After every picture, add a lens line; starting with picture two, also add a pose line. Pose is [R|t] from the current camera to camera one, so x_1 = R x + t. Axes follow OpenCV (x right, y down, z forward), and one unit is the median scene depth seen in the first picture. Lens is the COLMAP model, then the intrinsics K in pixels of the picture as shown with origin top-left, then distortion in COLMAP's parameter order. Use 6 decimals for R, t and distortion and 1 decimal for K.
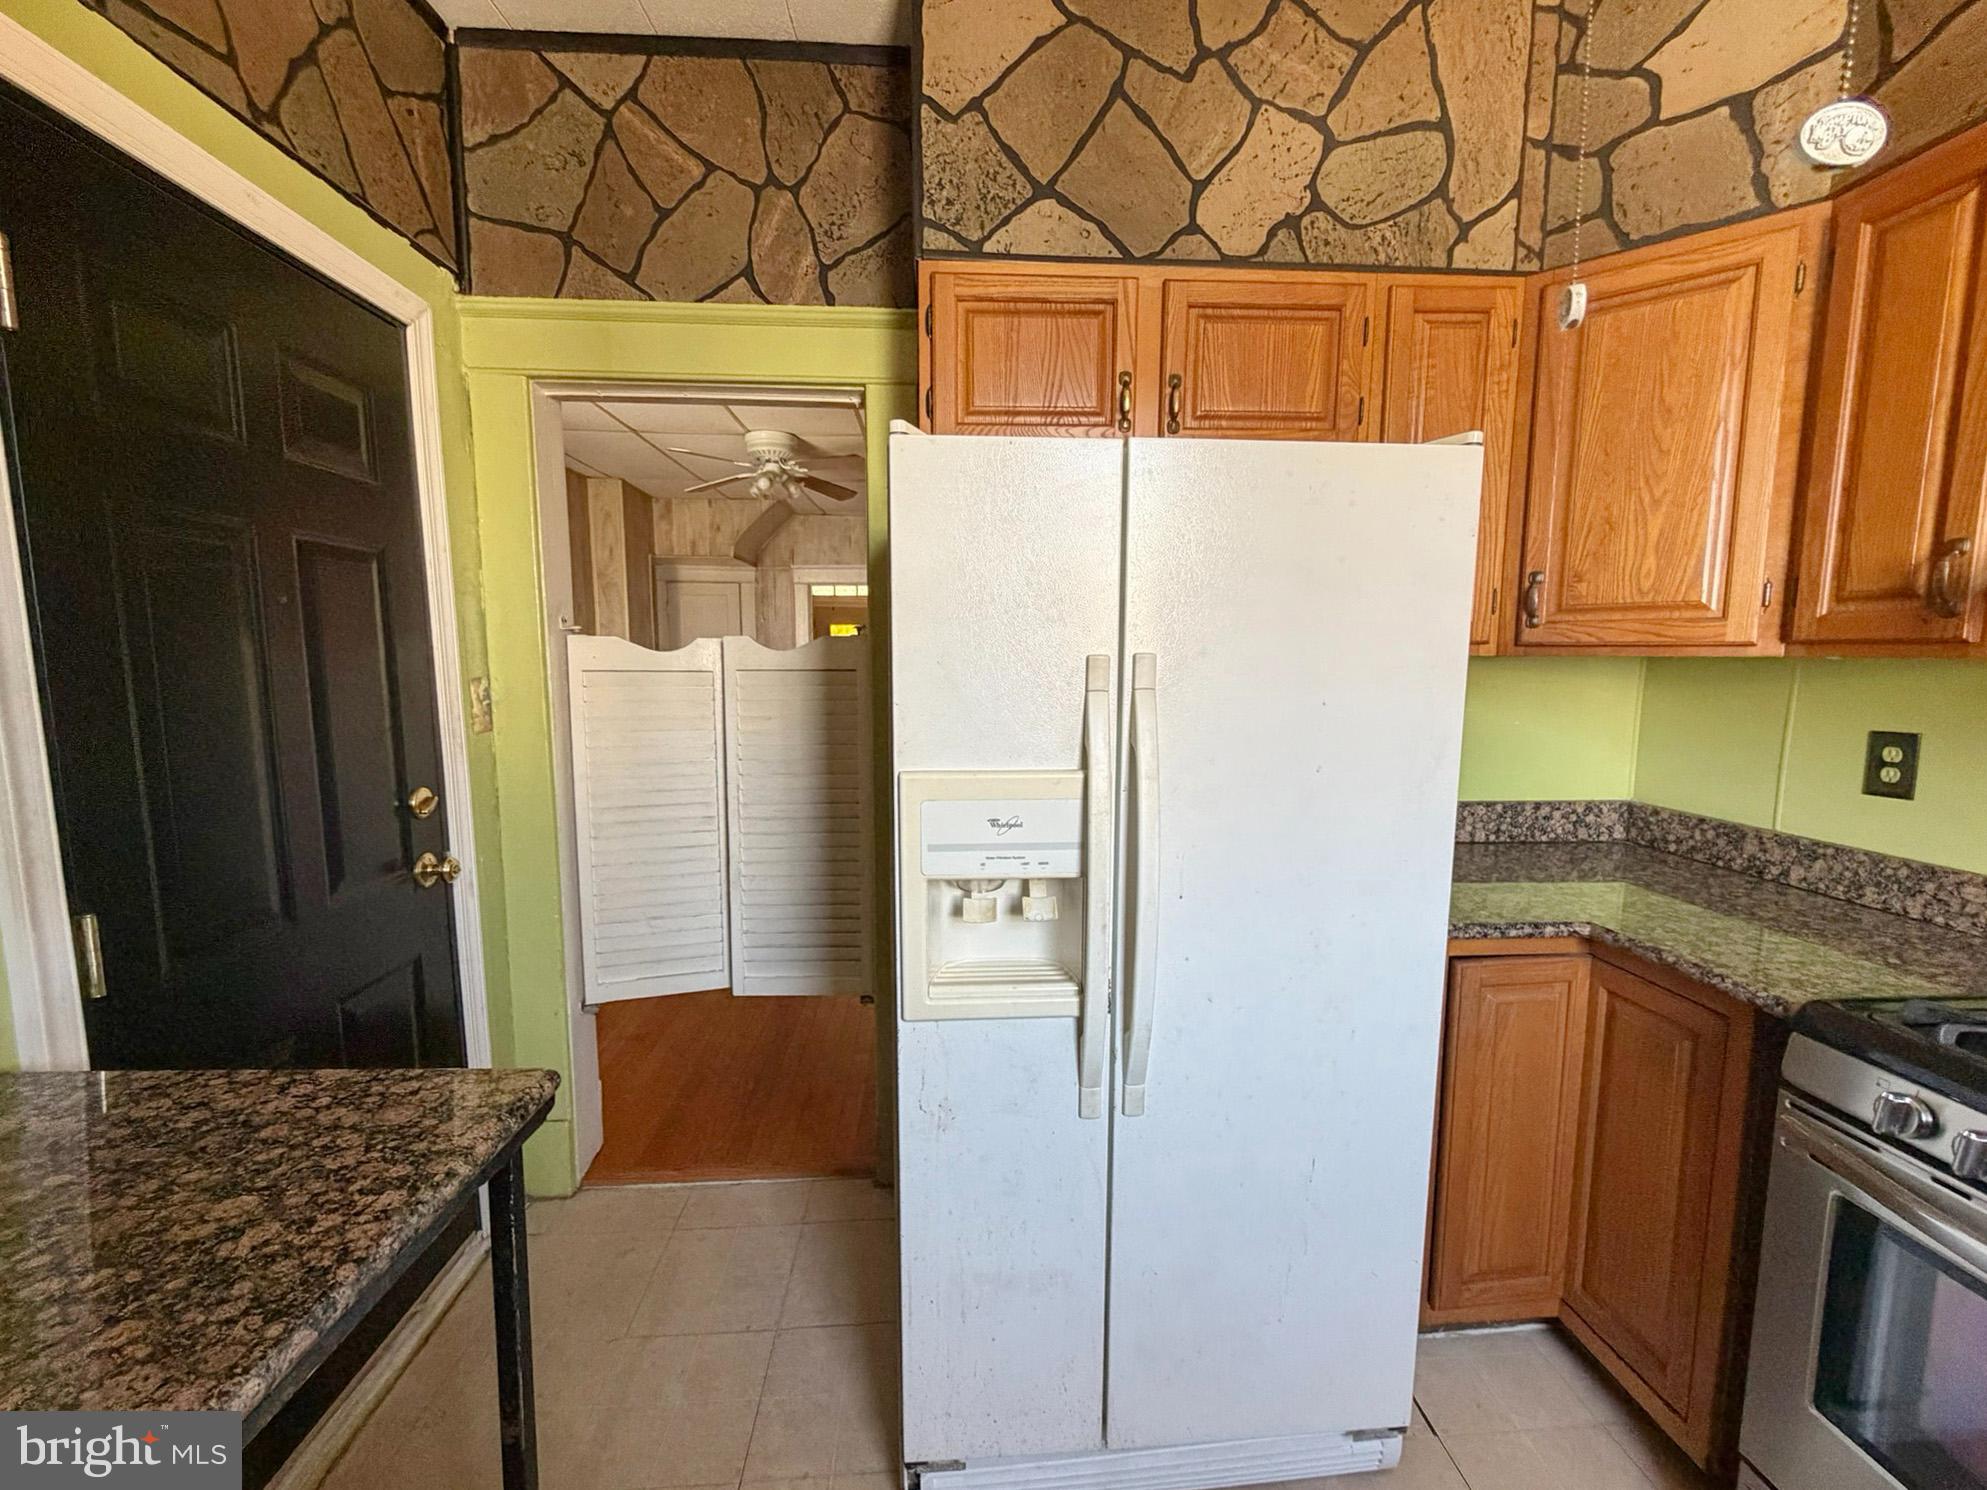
lens RADIAL K [[798.7, 0, 987.1], [0, 798.7, 746.8], [0, 0, 1]] dist [0.003176, -0.000431]
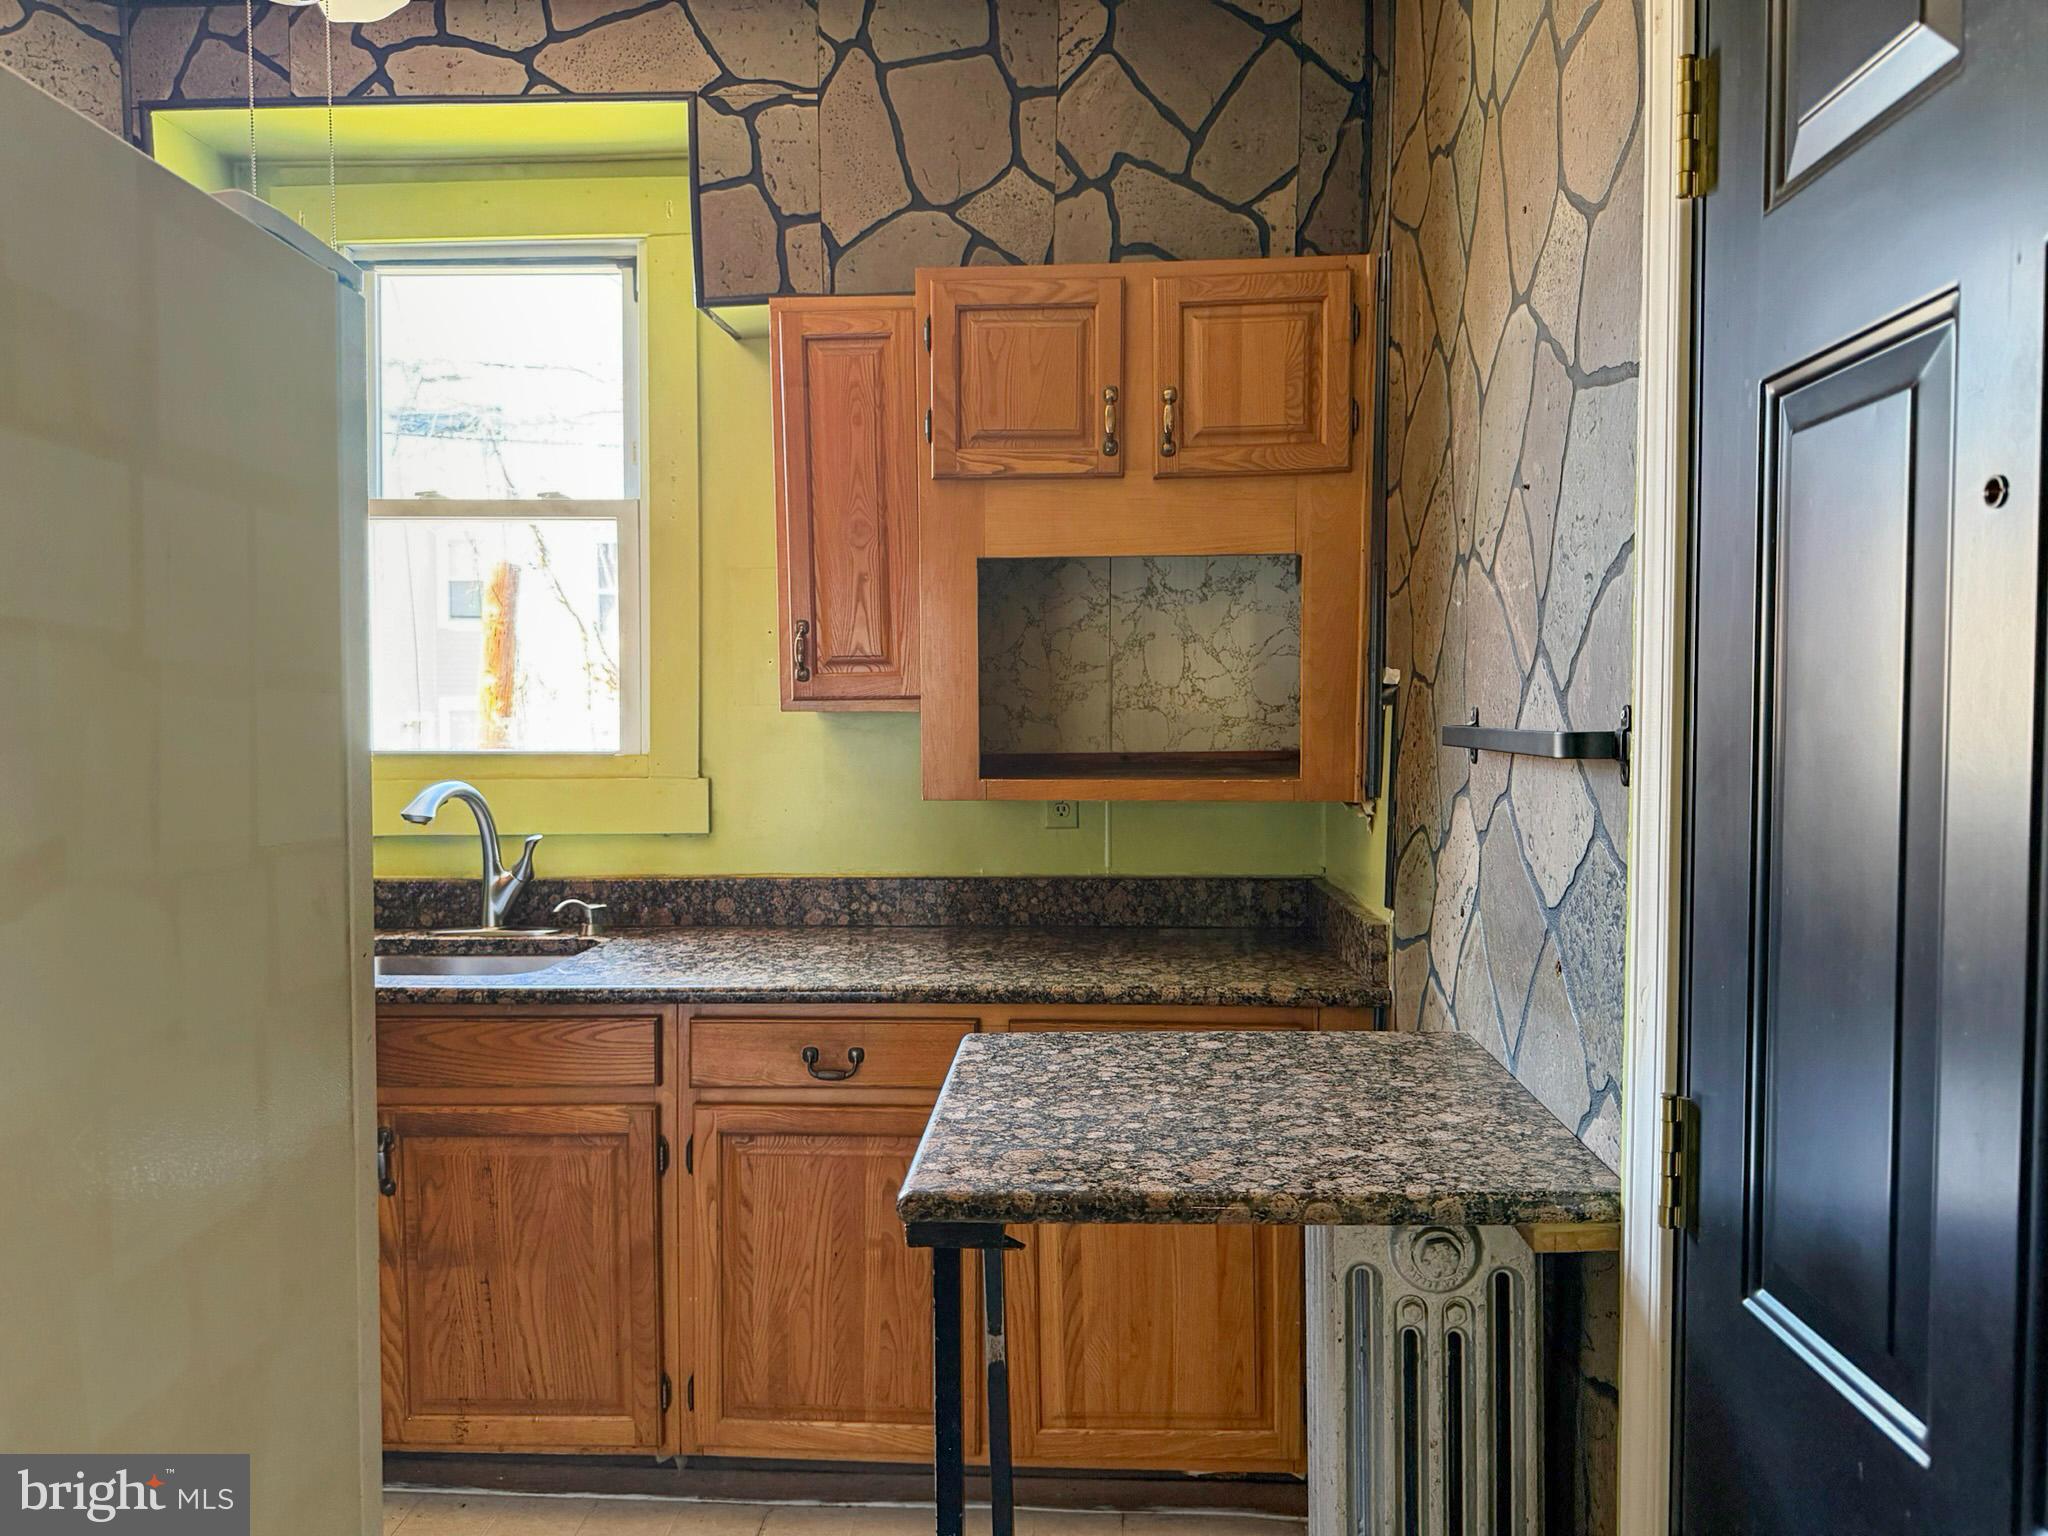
lens RADIAL K [[1459.5, 0, 1027.6], [0, 1459.5, 772.1], [0, 0, 1]] dist [0.007164, -0.003200]
pose [[-0.994232, -0.007617, 0.106984, -0.433325], [0.008871, 0.988218, 0.152797, -0.128882], [-0.106887, 0.152865, -0.982450, 1.251286]]
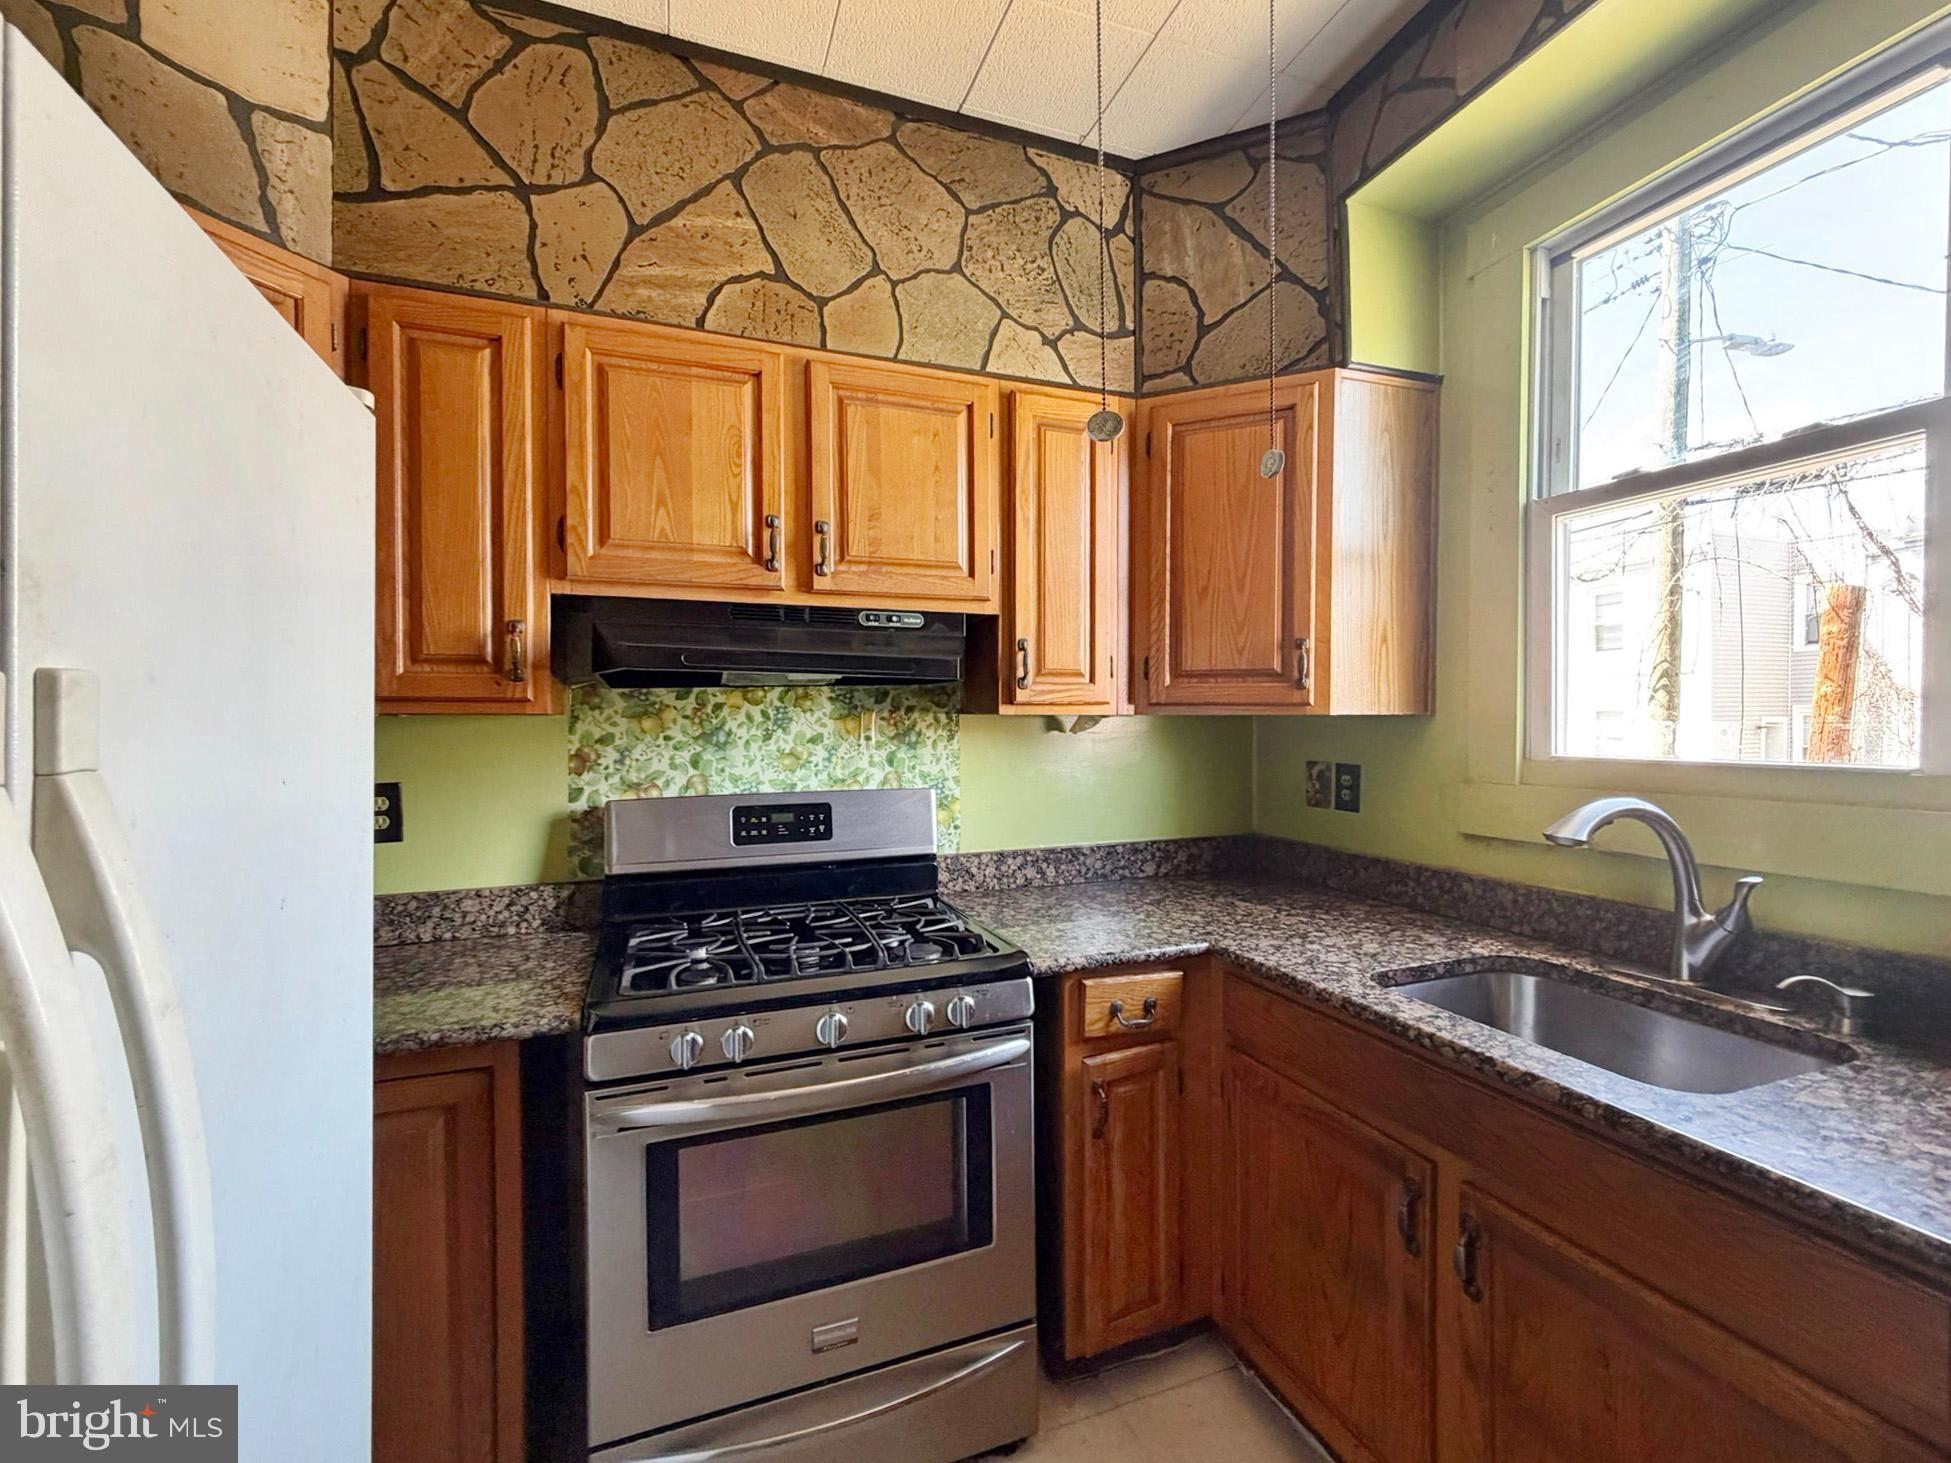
lens RADIAL K [[823.5, 0, 977.0], [0, 823.5, 737.3], [0, 0, 1]] dist [-0.000852, 0.000385]
pose [[-0.287390, -0.015104, 0.957694, -0.203497], [0.115827, 0.991990, 0.050403, -0.046564], [-0.950784, 0.125412, -0.283339, 0.570568]]
